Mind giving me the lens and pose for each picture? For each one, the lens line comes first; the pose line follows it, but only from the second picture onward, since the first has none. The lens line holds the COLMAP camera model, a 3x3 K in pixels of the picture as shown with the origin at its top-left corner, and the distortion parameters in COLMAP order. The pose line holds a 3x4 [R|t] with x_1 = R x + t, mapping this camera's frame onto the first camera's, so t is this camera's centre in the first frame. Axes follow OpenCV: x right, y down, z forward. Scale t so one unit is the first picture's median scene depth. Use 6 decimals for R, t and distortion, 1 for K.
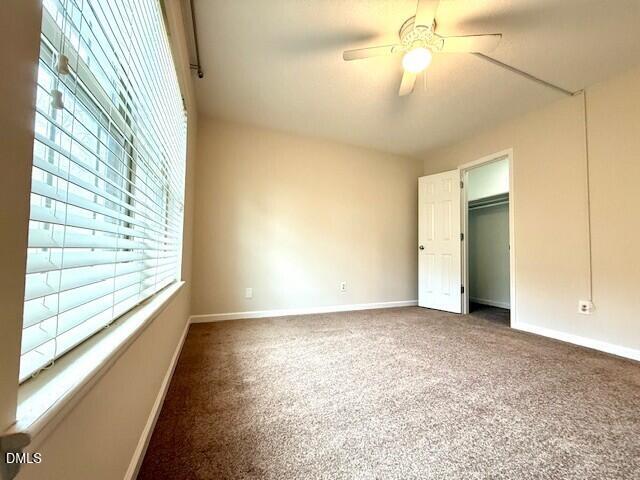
lens RADIAL K [[254.8, 0, 318.1], [0, 254.8, 239.4], [0, 0, 1]] dist [0.001623, -0.000222]
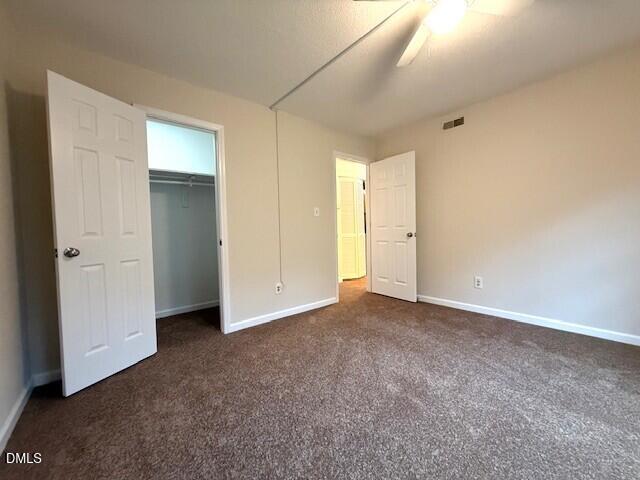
lens RADIAL K [[254.8, 0, 318.1], [0, 254.8, 239.4], [0, 0, 1]] dist [0.001623, -0.000222]
pose [[-0.319042, -0.051041, 0.946365, -0.197513], [-0.034263, 0.998517, 0.042303, -0.033972], [-0.947121, -0.018929, -0.320318, 1.315682]]
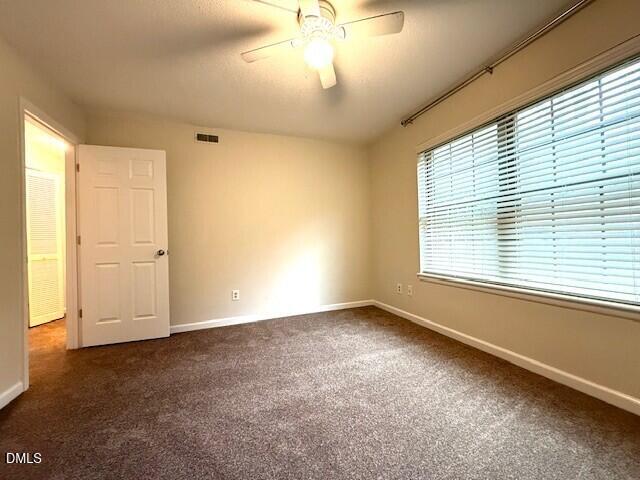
lens RADIAL K [[254.8, 0, 318.1], [0, 254.8, 239.4], [0, 0, 1]] dist [0.001623, -0.000222]
pose [[-0.999921, 0.009442, 0.008274, 0.318413], [0.008903, 0.997981, -0.062890, 0.005542], [-0.008851, -0.062812, -0.997986, 1.515193]]
